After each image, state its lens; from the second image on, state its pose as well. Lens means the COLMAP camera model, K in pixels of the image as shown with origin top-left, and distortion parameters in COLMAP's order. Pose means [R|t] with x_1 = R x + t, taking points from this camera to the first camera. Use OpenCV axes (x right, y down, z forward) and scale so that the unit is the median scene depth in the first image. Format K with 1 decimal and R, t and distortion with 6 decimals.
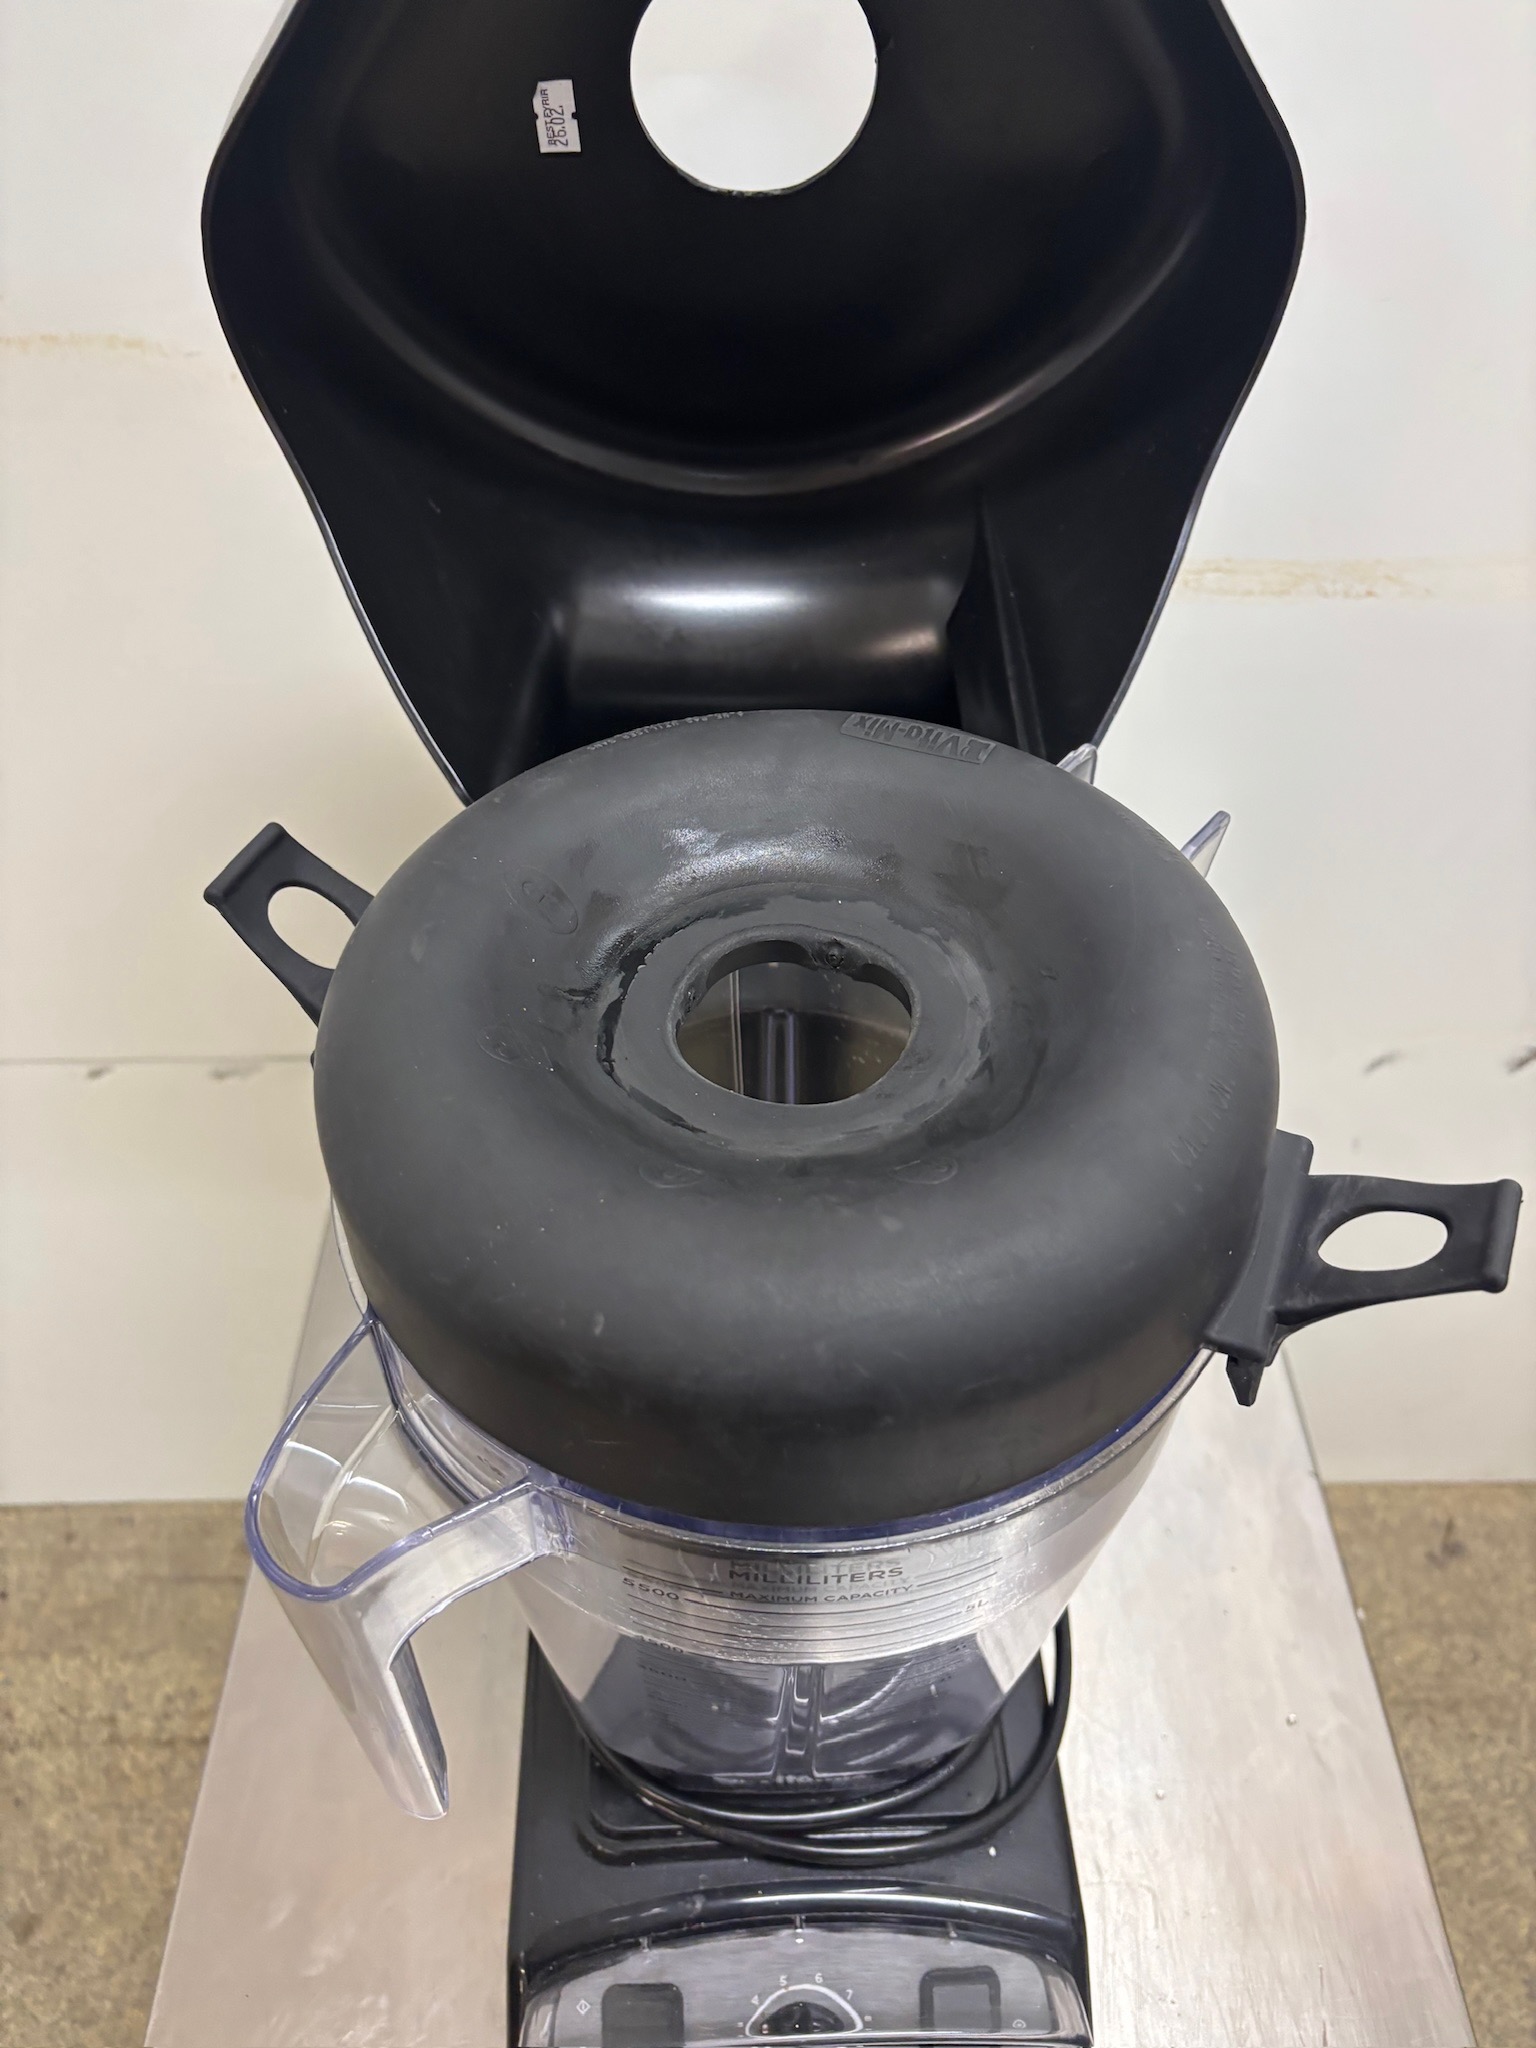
lens RADIAL K [[1591.5, 0, 792.8], [0, 1591.5, 1008.9], [0, 0, 1]] dist [0.024361, -0.032873]
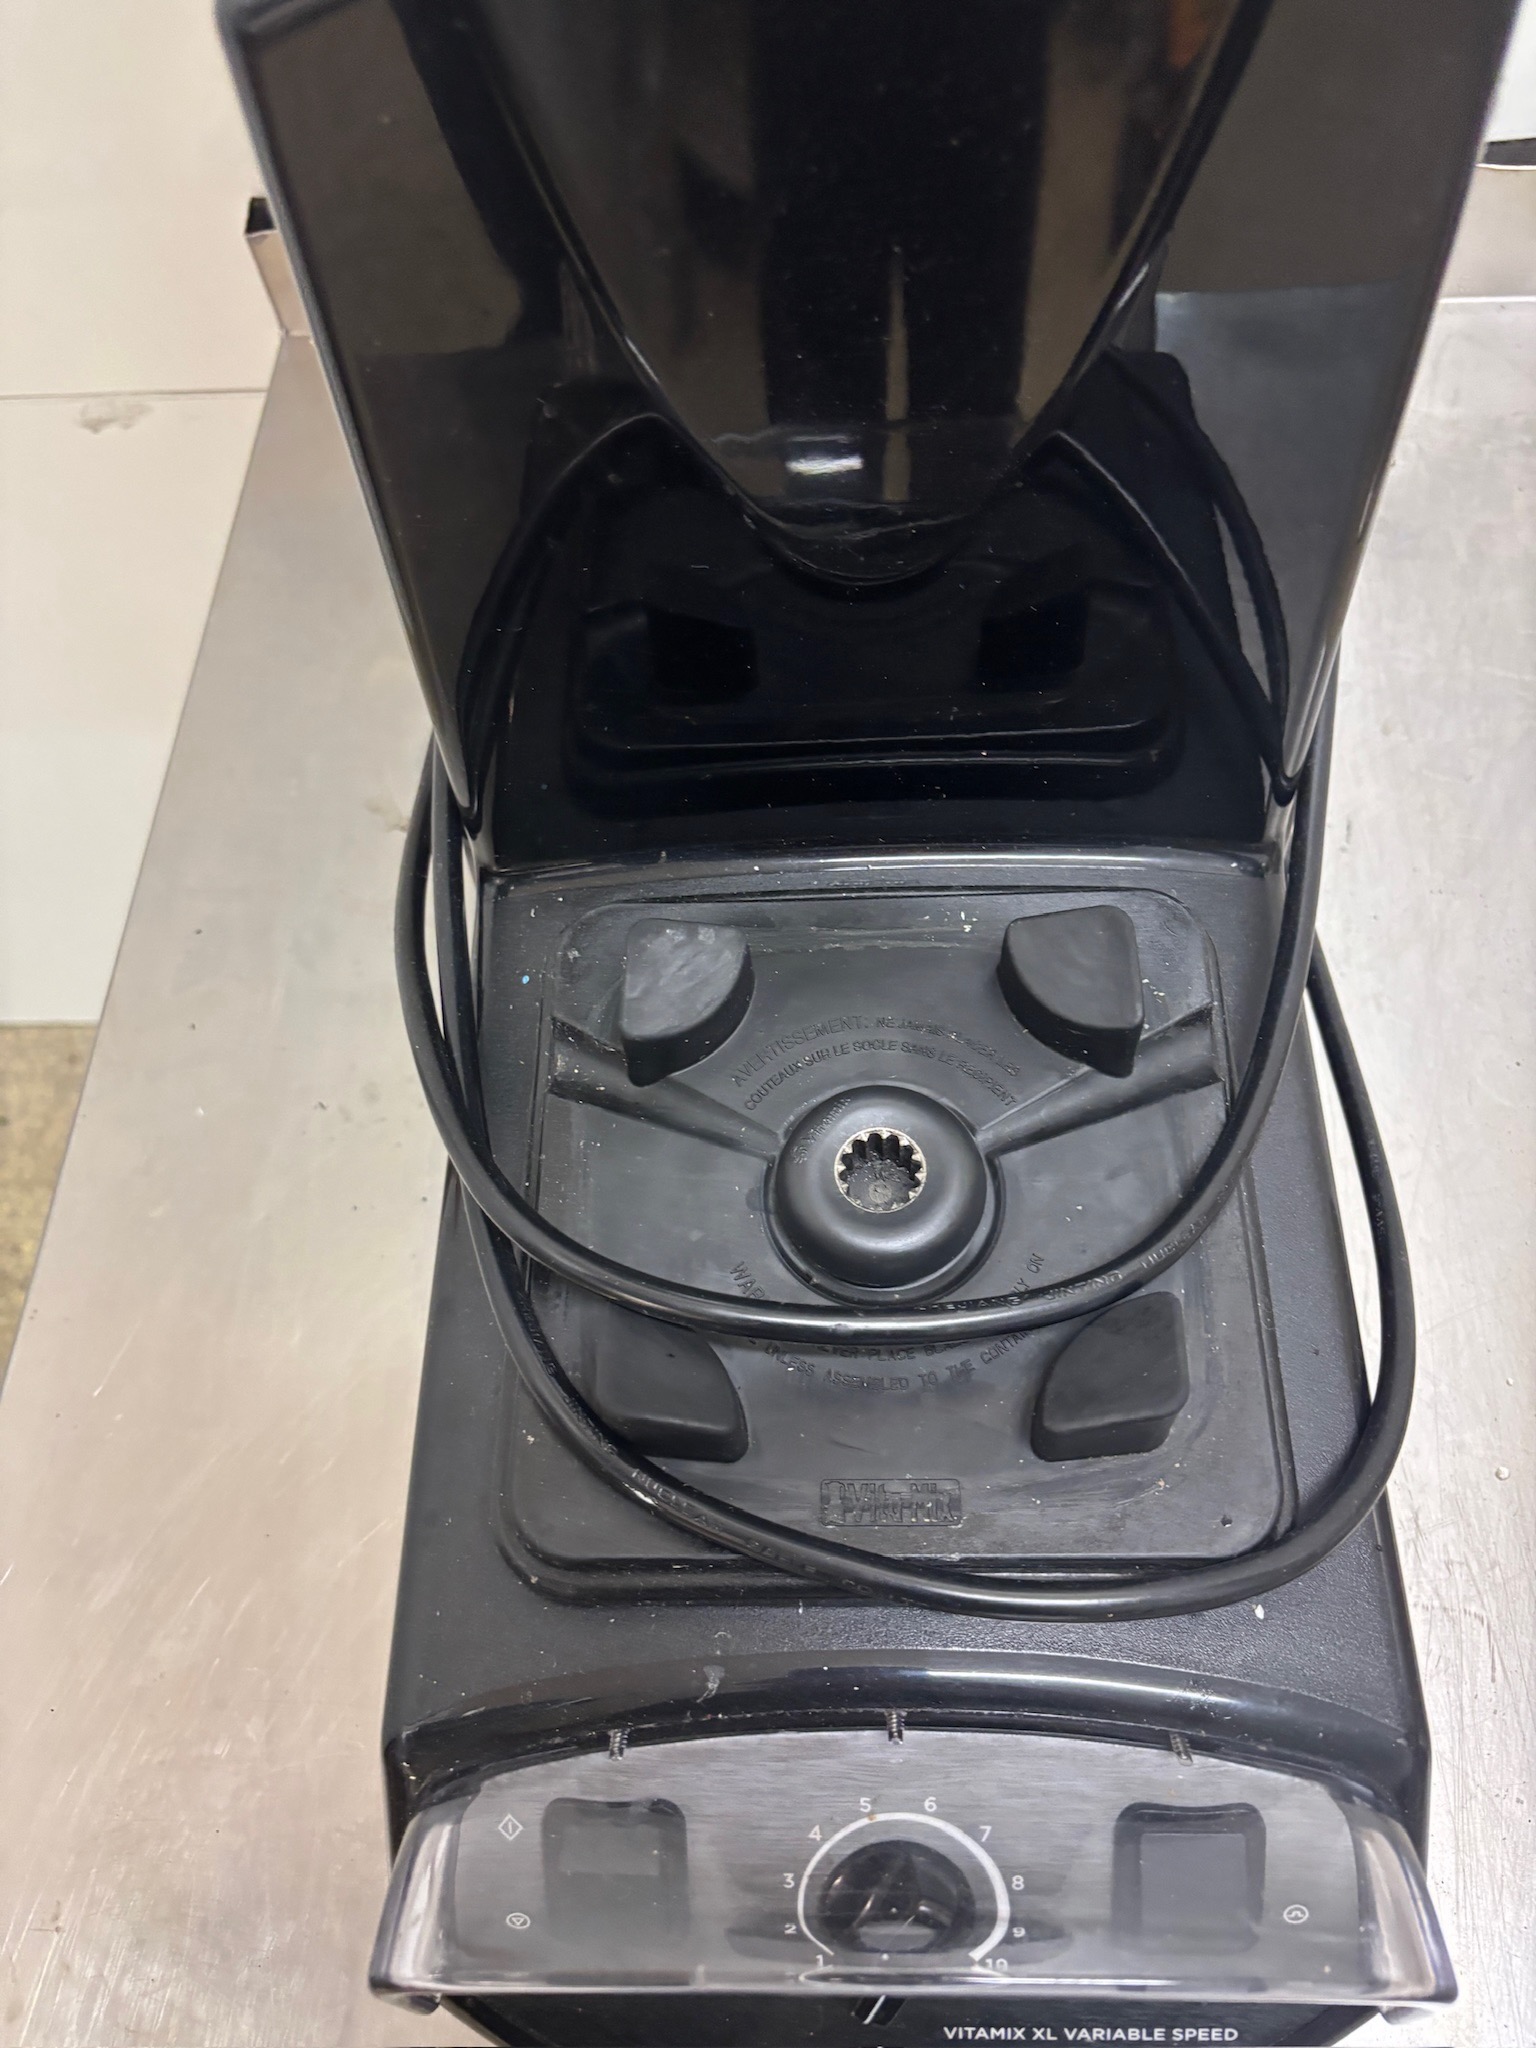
lens RADIAL K [[1591.5, 0, 775.1], [0, 1591.5, 1038.8], [0, 0, 1]] dist [0.024361, -0.032873]
pose [[0.995661, 0.018633, -0.091169, 0.006517], [0.008270, 0.958150, 0.286147, 0.152168], [0.092685, -0.285659, 0.953839, 0.428485]]
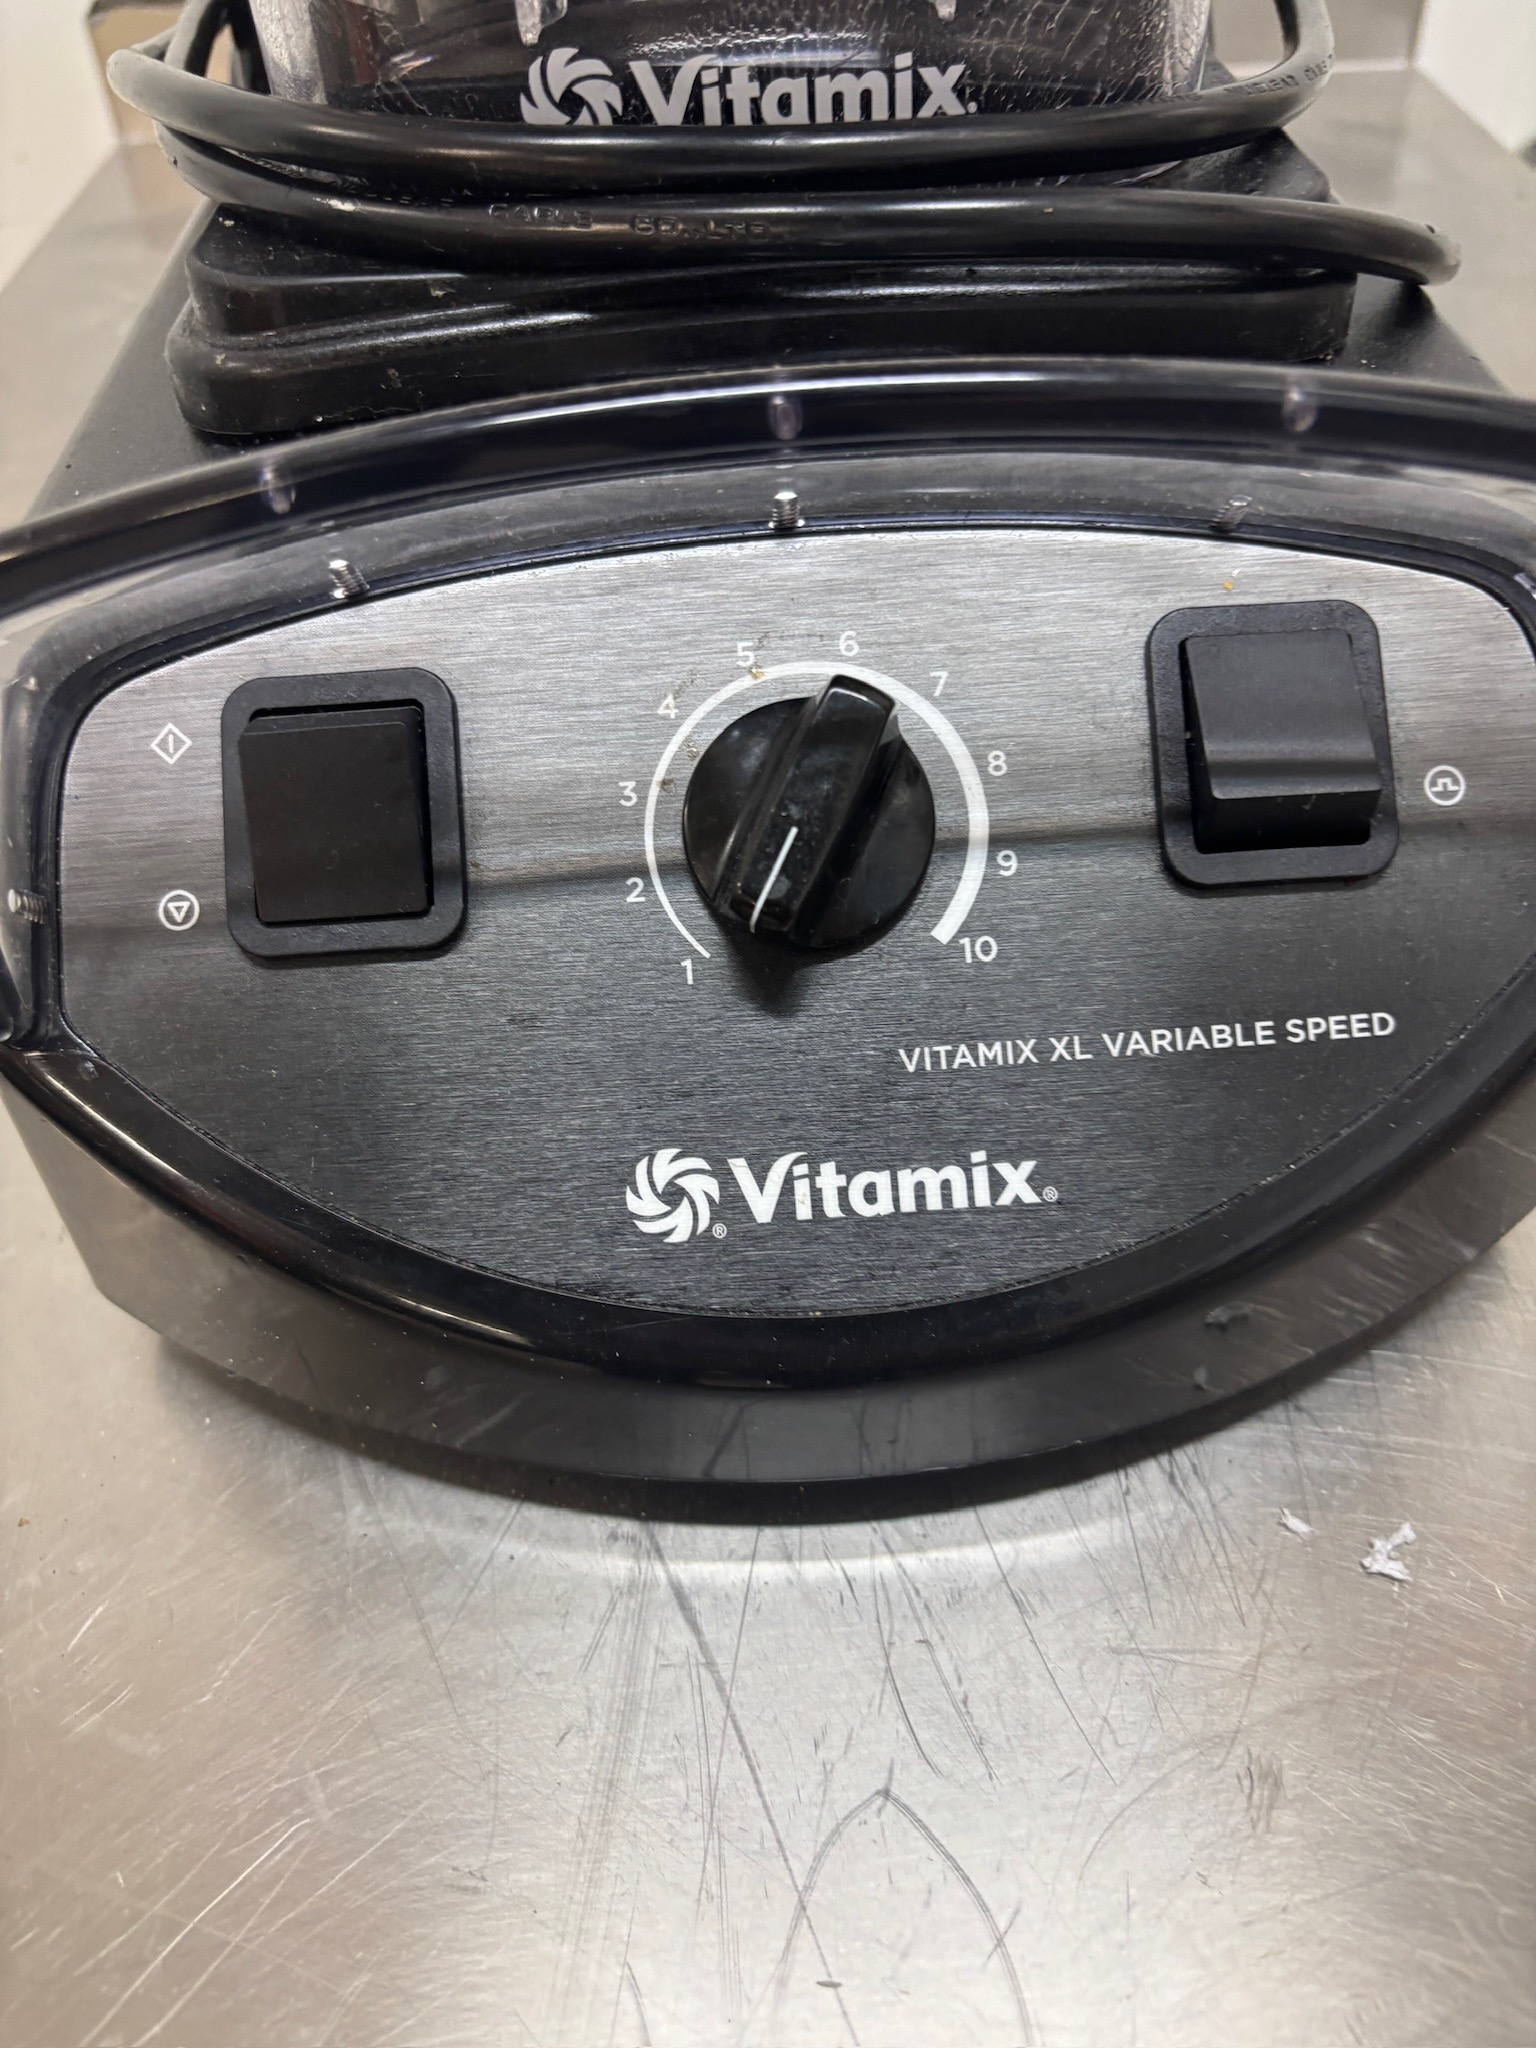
lens RADIAL K [[1589.7, 0, 748.9], [0, 1589.7, 1009.7], [0, 0, 1]] dist [0.032296, -0.022958]
pose [[0.997593, -0.047638, -0.050386, 0.006662], [0.046892, 0.998773, -0.015897, 0.543989], [0.051082, 0.013496, 0.998603, 0.517822]]
